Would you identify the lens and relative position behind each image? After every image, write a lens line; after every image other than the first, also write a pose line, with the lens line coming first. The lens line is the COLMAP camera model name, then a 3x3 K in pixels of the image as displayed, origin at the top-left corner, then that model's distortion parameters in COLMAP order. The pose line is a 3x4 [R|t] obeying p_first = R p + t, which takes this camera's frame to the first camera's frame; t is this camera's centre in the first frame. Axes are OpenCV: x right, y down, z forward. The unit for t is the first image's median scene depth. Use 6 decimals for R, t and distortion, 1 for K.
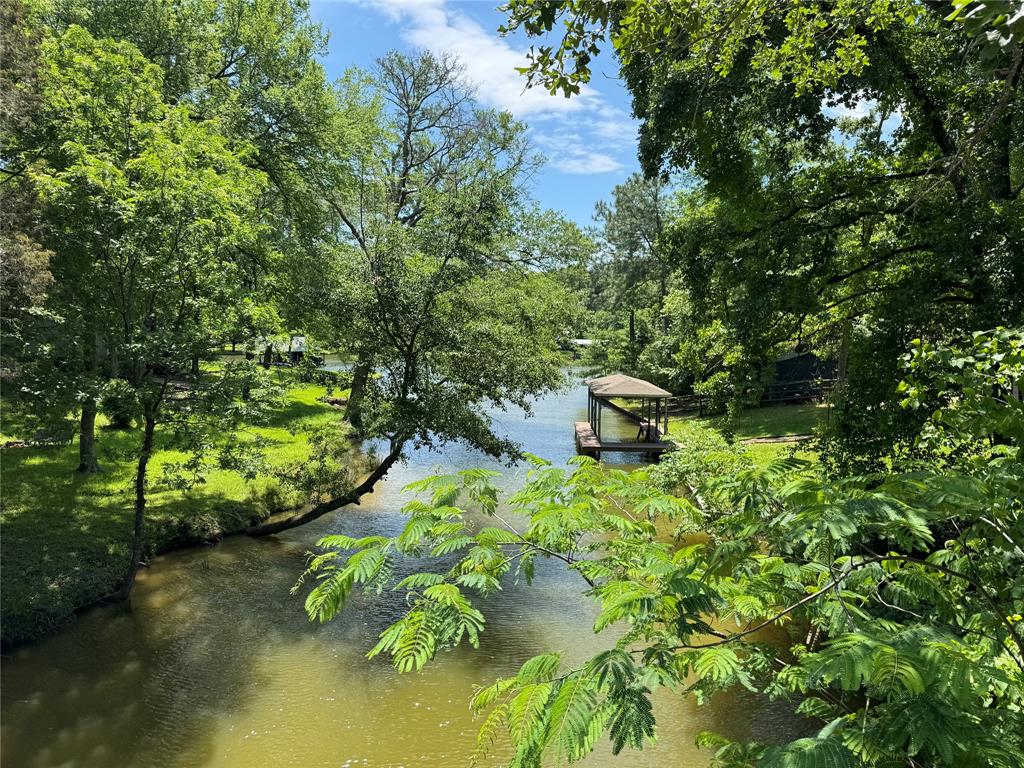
lens RADIAL K [[706.3, 0, 513.8], [0, 706.3, 388.8], [0, 0, 1]] dist [-0.000102, -0.000342]
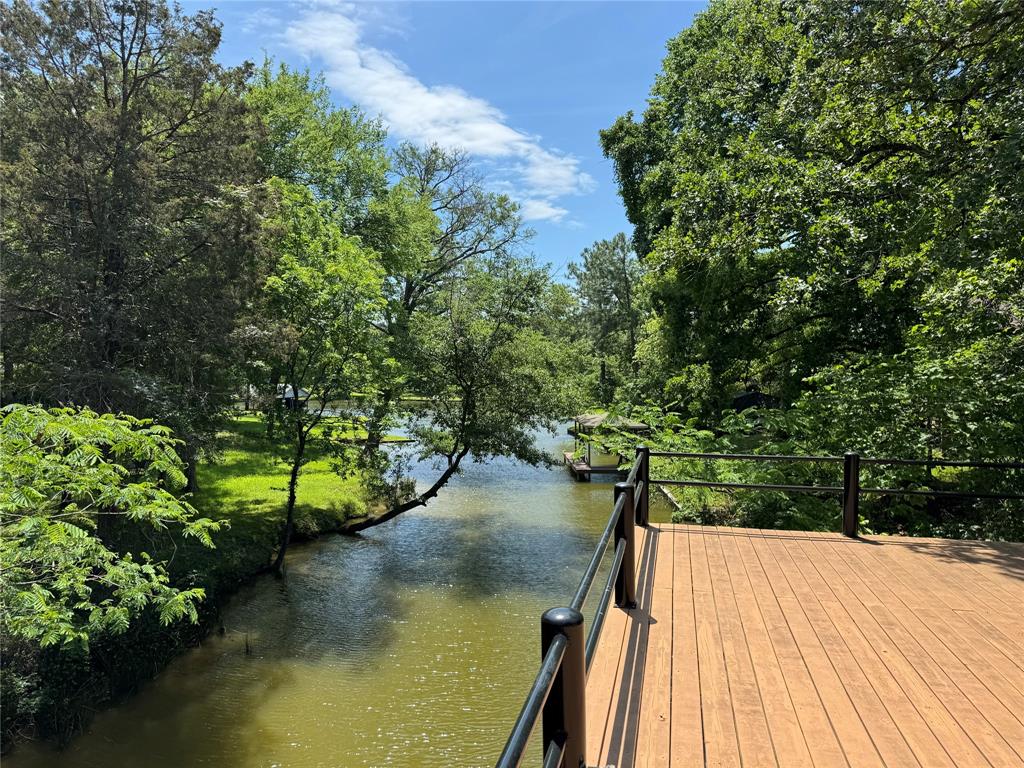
lens RADIAL K [[706.3, 0, 509.7], [0, 706.3, 378.7], [0, 0, 1]] dist [-0.000102, -0.000342]
pose [[0.998334, -0.009631, 0.056892, -0.090607], [0.014130, 0.996757, -0.079215, 0.022097], [-0.055945, 0.079887, 0.995233, -0.225696]]
